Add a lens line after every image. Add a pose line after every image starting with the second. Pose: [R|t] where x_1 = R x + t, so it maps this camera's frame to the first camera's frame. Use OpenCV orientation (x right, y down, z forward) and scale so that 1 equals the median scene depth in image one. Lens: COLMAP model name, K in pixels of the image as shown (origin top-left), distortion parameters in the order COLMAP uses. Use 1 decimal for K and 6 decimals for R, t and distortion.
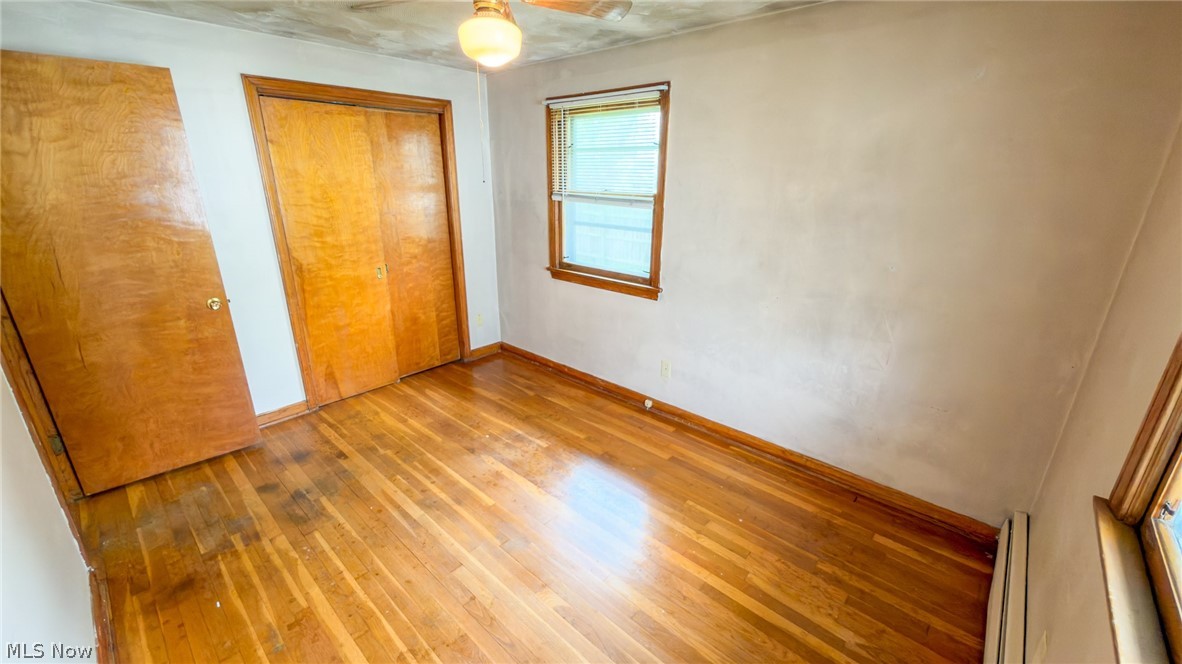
lens RADIAL K [[471.6, 0, 594.4], [0, 471.6, 332.6], [0, 0, 1]] dist [-0.000385, -0.000466]
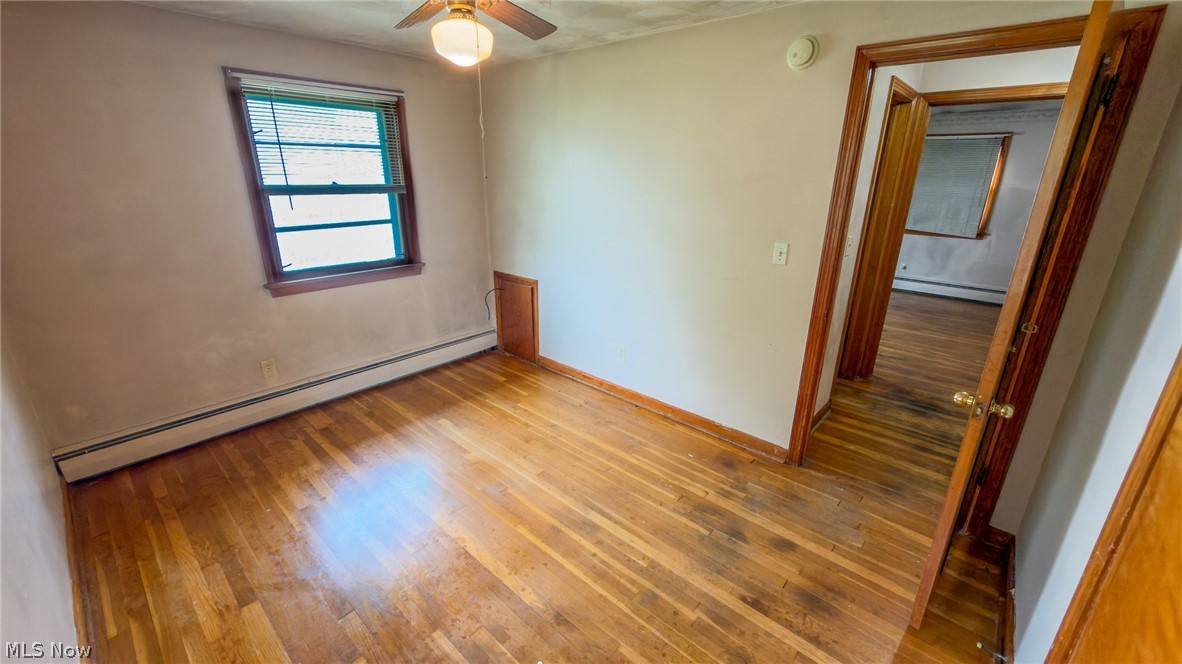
lens RADIAL K [[471.6, 0, 593.3], [0, 471.6, 333.2], [0, 0, 1]] dist [-0.000385, -0.000466]
pose [[-0.999673, -0.016473, -0.019544, -0.299600], [-0.024967, 0.793080, 0.608605, -0.445520], [0.005475, 0.608894, -0.793232, 1.325994]]
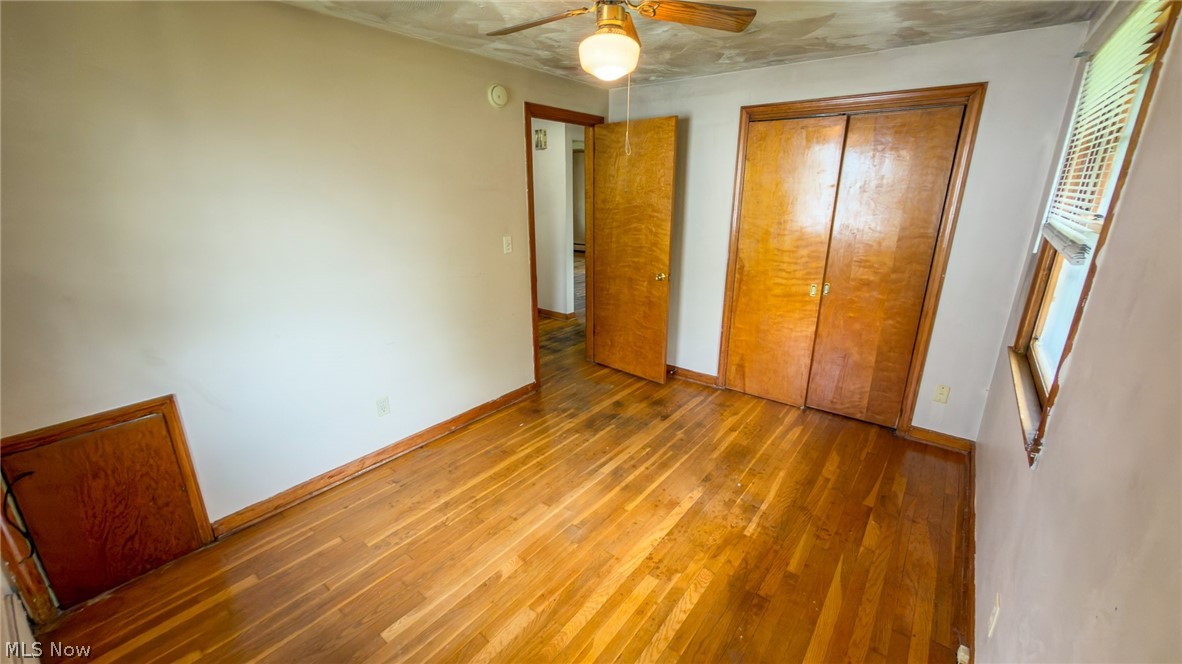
lens RADIAL K [[471.6, 0, 588.8], [0, 471.6, 331.7], [0, 0, 1]] dist [-0.000385, -0.000466]
pose [[0.072135, 0.288120, -0.954873, 0.557836], [-0.318165, 0.913998, 0.251751, -0.187619], [0.945287, 0.285647, 0.157601, 0.576894]]
